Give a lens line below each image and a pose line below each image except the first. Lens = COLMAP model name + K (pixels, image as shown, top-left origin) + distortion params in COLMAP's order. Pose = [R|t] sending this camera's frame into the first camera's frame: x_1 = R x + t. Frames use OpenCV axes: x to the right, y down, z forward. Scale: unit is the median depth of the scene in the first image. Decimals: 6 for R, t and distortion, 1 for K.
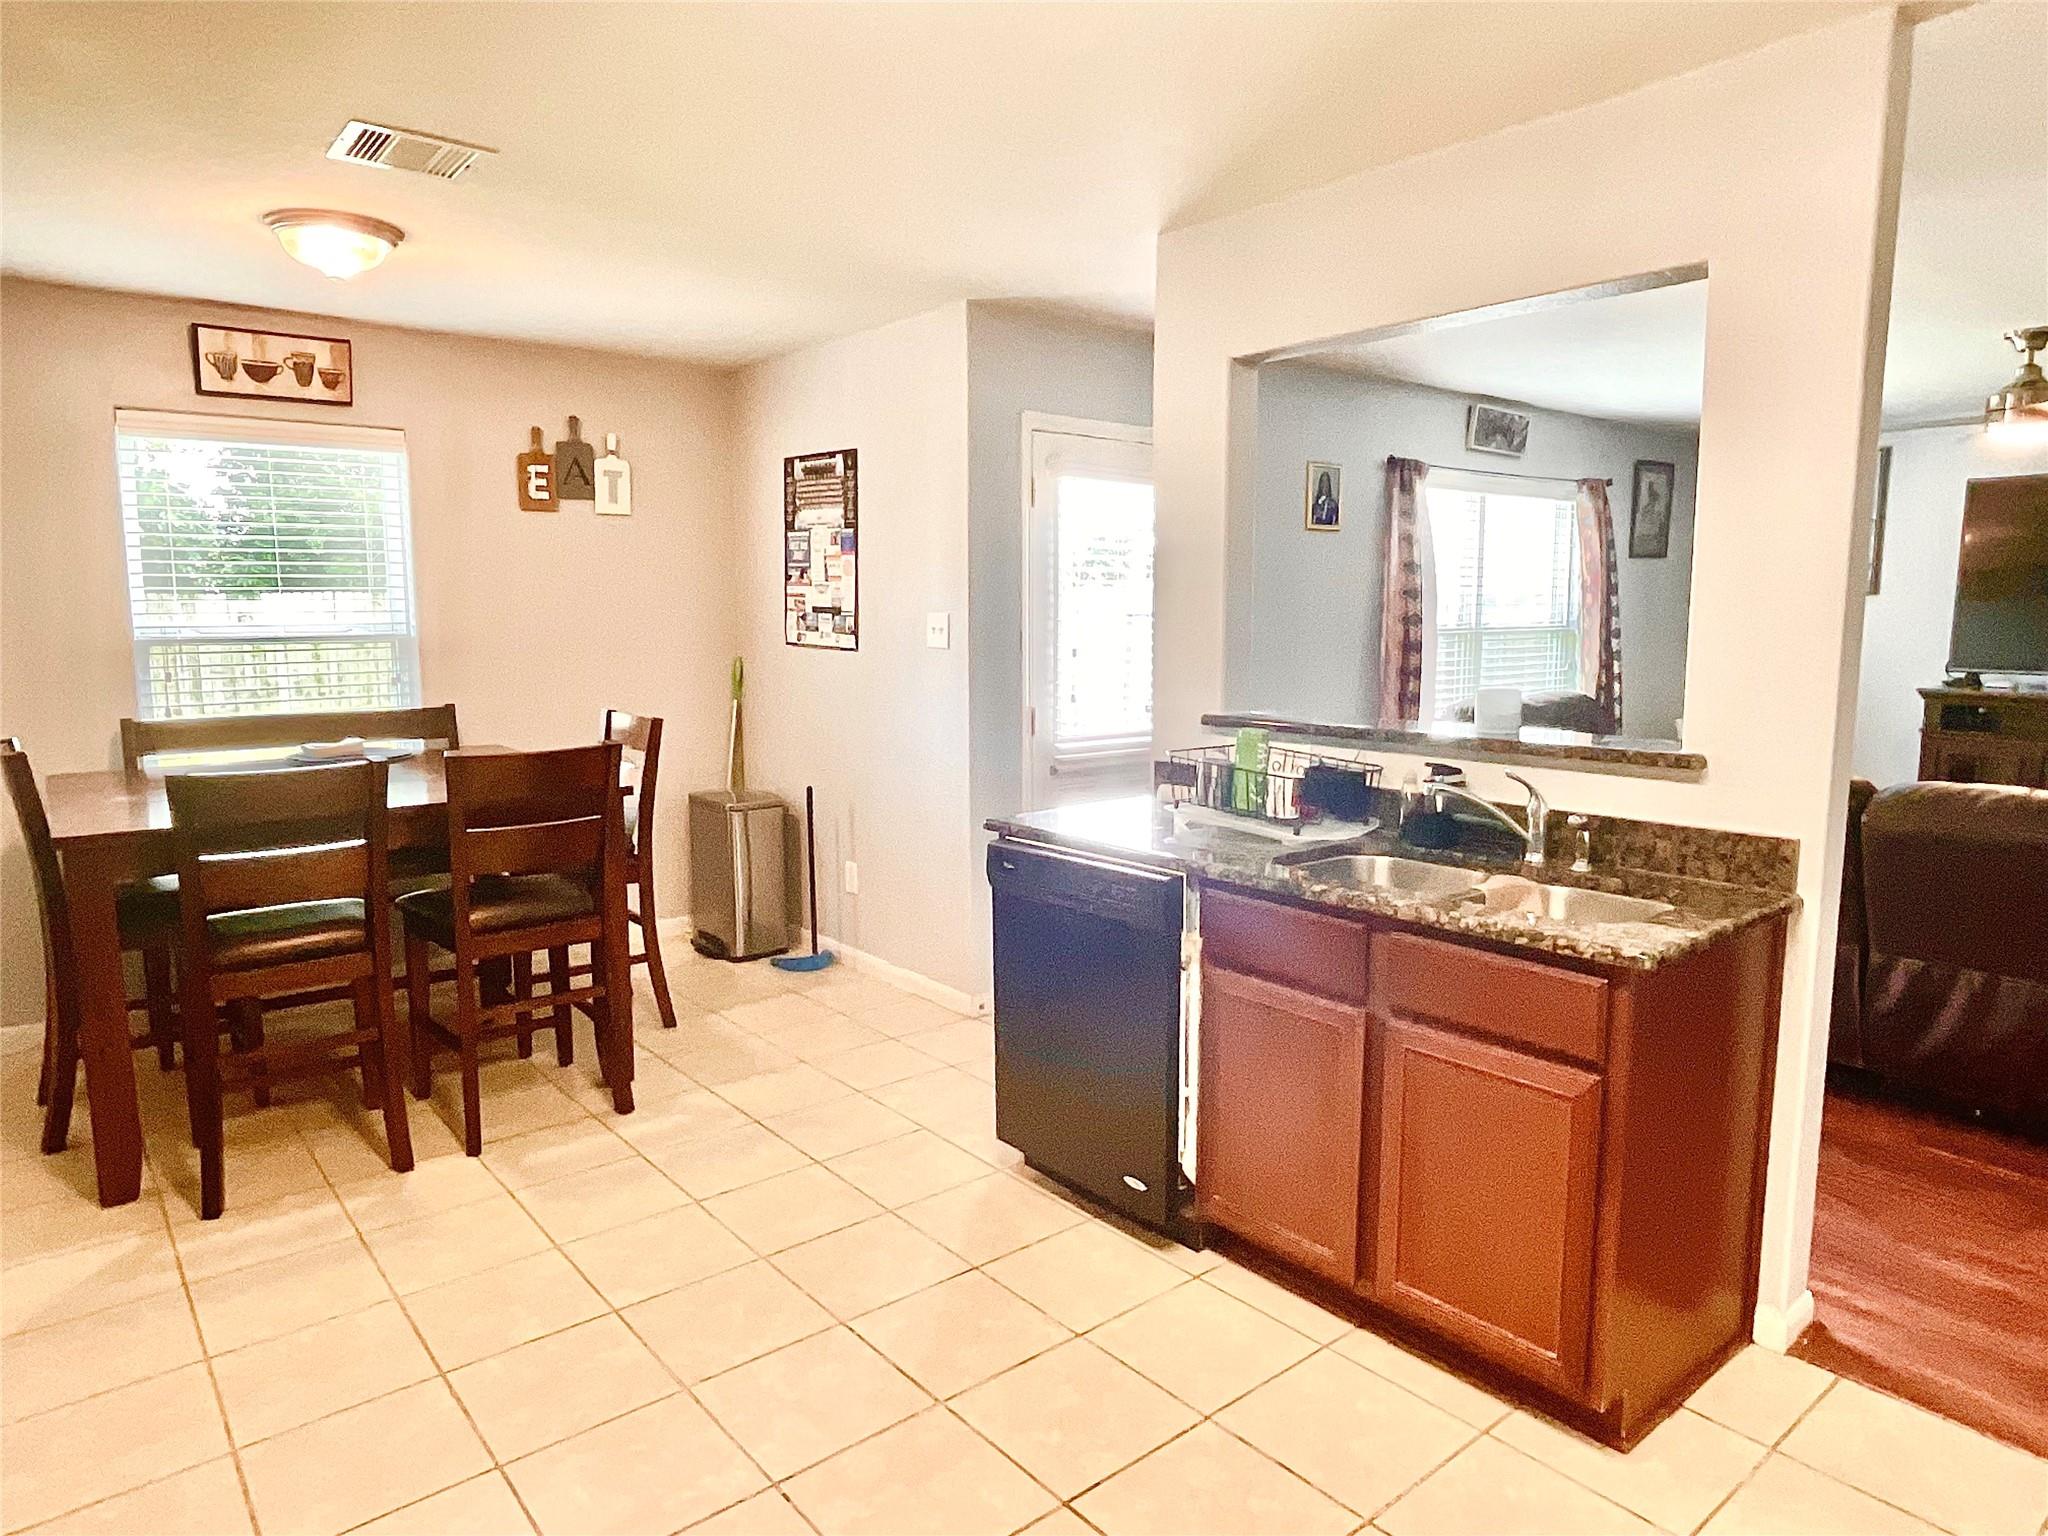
lens RADIAL K [[1255.2, 0, 1021.2], [0, 1255.2, 765.5], [0, 0, 1]] dist [-0.011860, -0.000902]
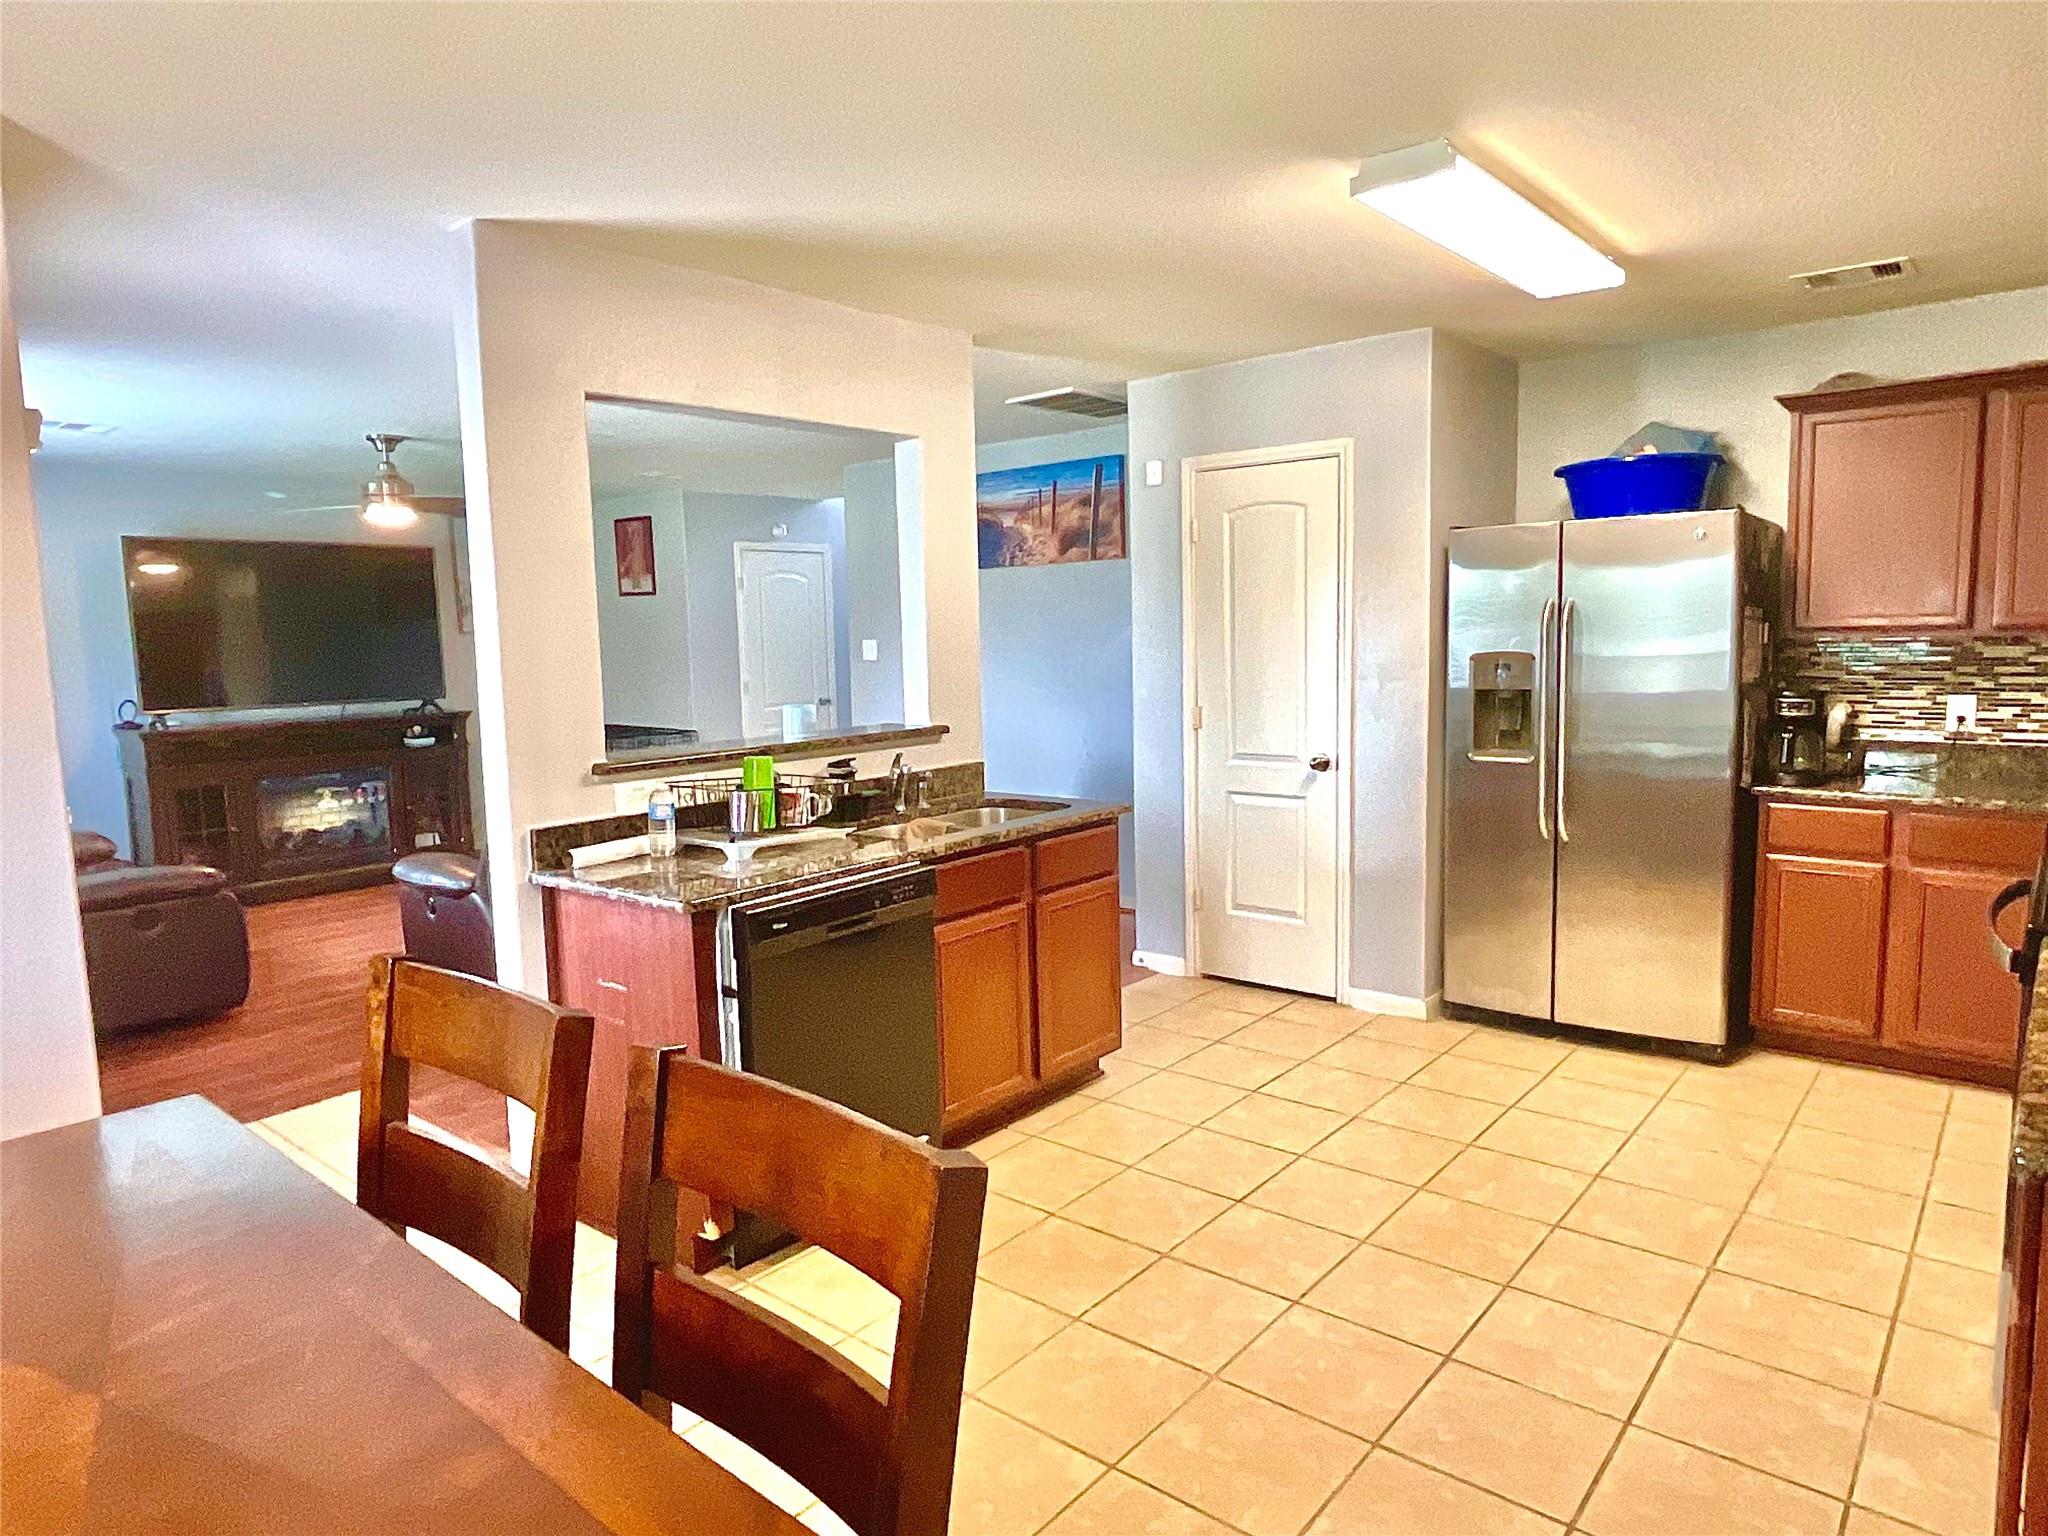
lens RADIAL K [[1252.3, 0, 1033.2], [0, 1252.3, 766.2], [0, 0, 1]] dist [-0.015544, -0.002963]
pose [[-0.192918, -0.101971, 0.975902, -0.643066], [0.145565, 0.980606, 0.131238, -0.088777], [-0.970357, 0.167375, -0.174333, 0.657754]]
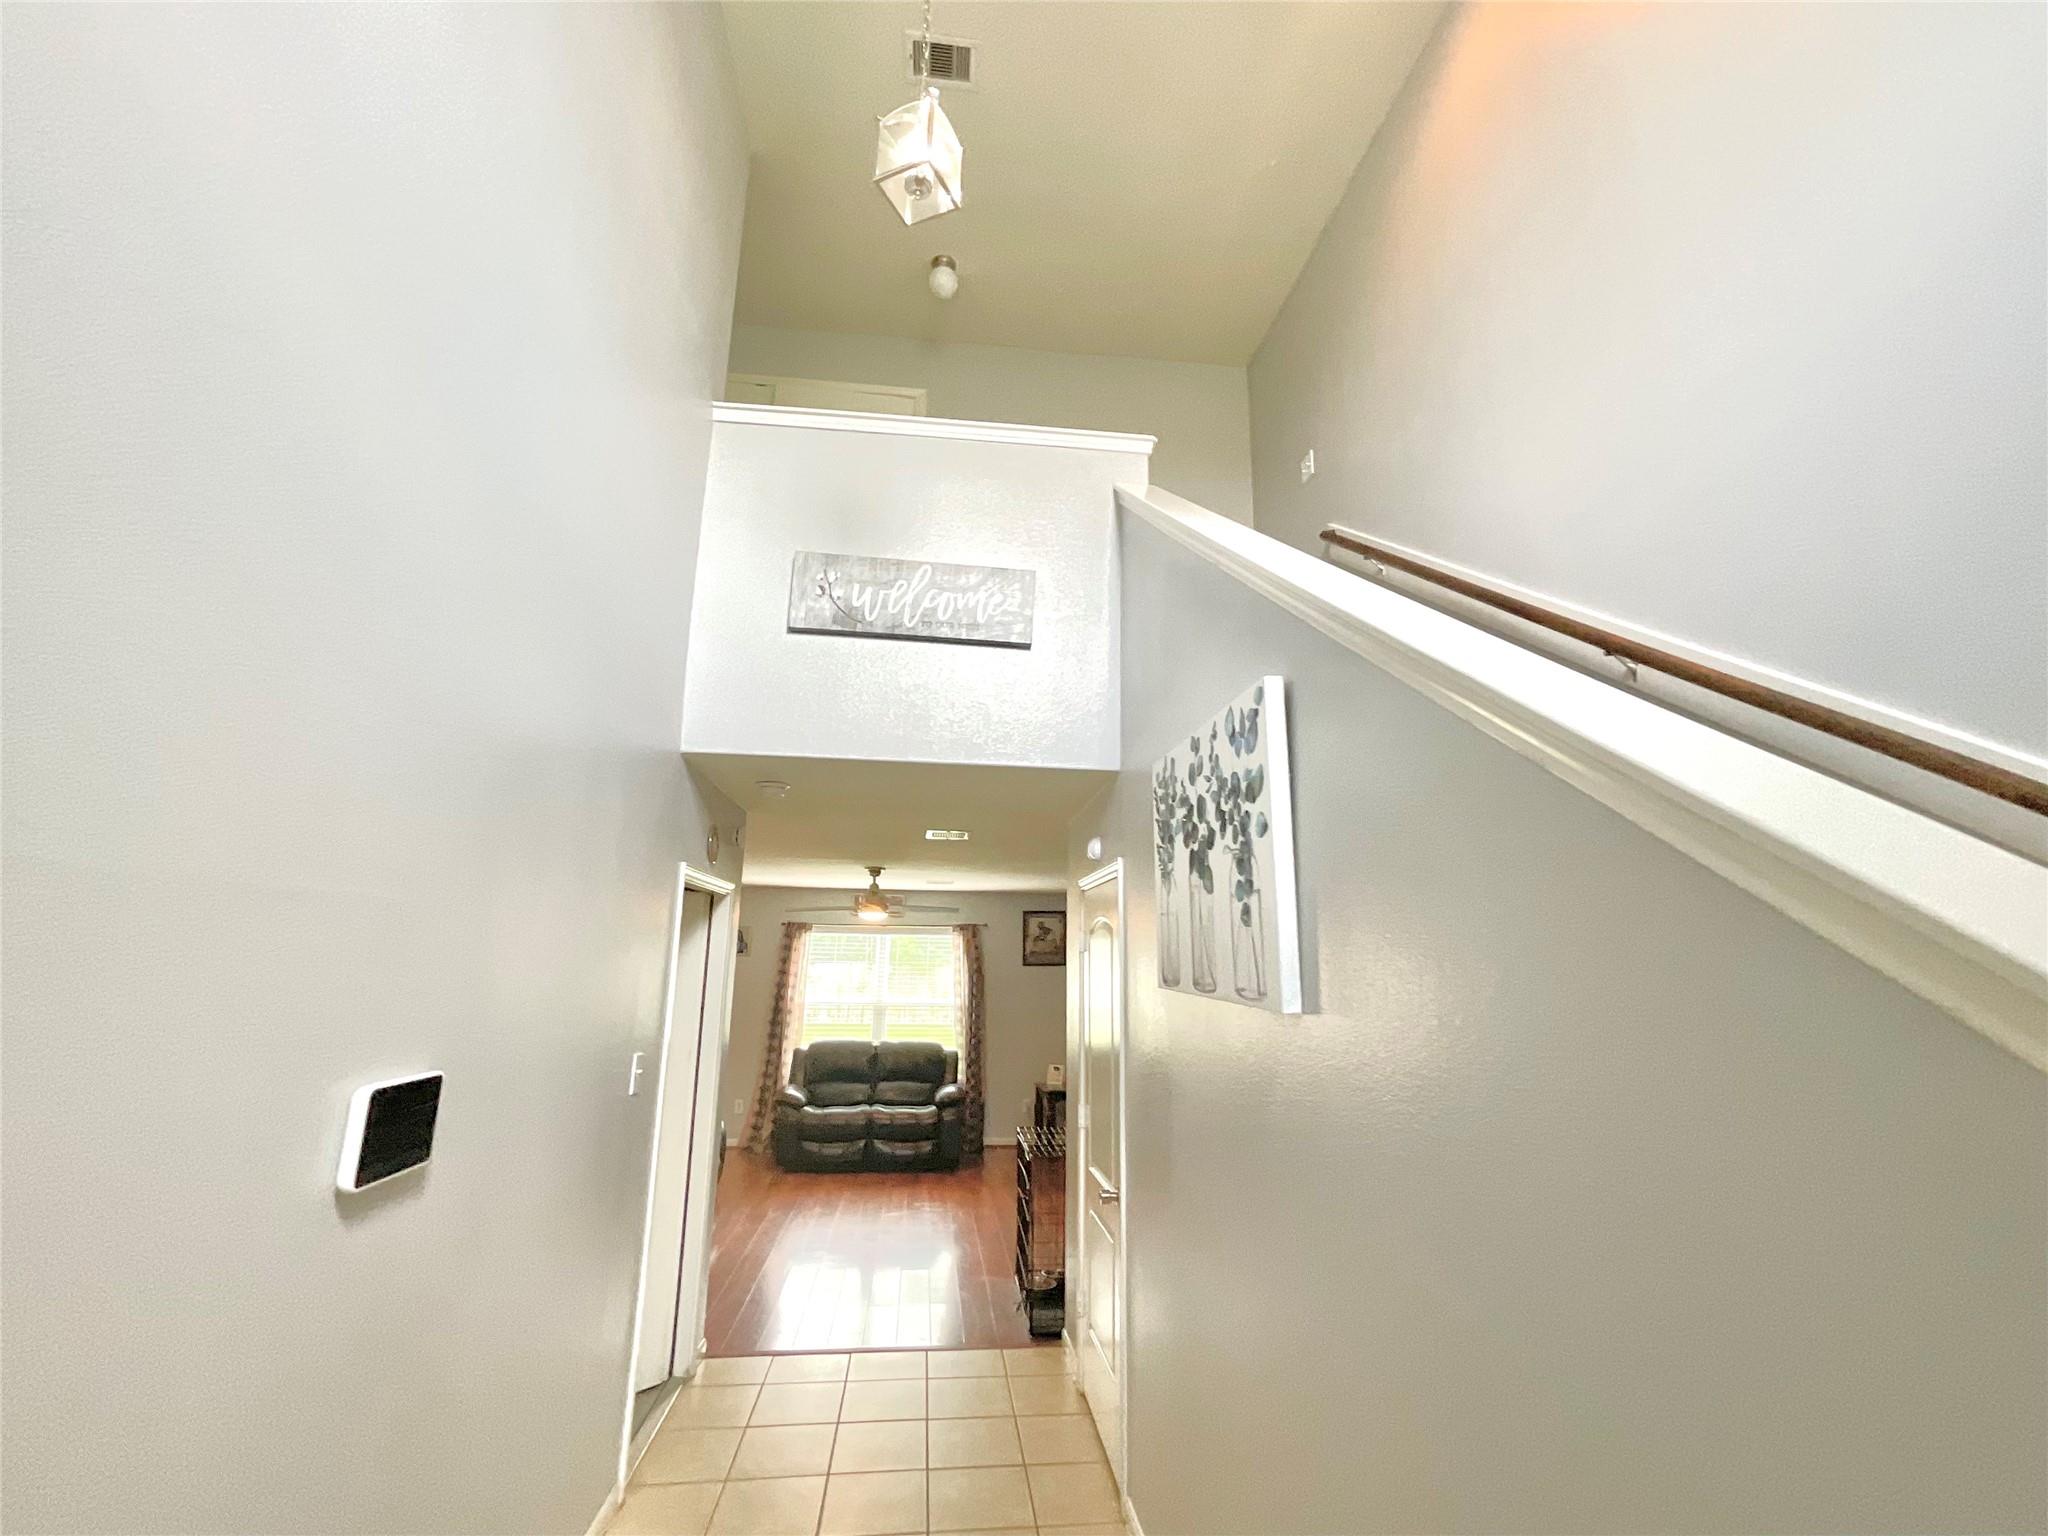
lens RADIAL K [[873.5, 0, 1028.5], [0, 873.5, 770.2], [0, 0, 1]] dist [-0.005000, -0.000192]
pose [[0.843737, -0.100055, -0.527349, 1.918615], [-0.085811, 0.944693, -0.316532, -0.060991], [0.529854, 0.312322, 0.788486, -0.092852]]
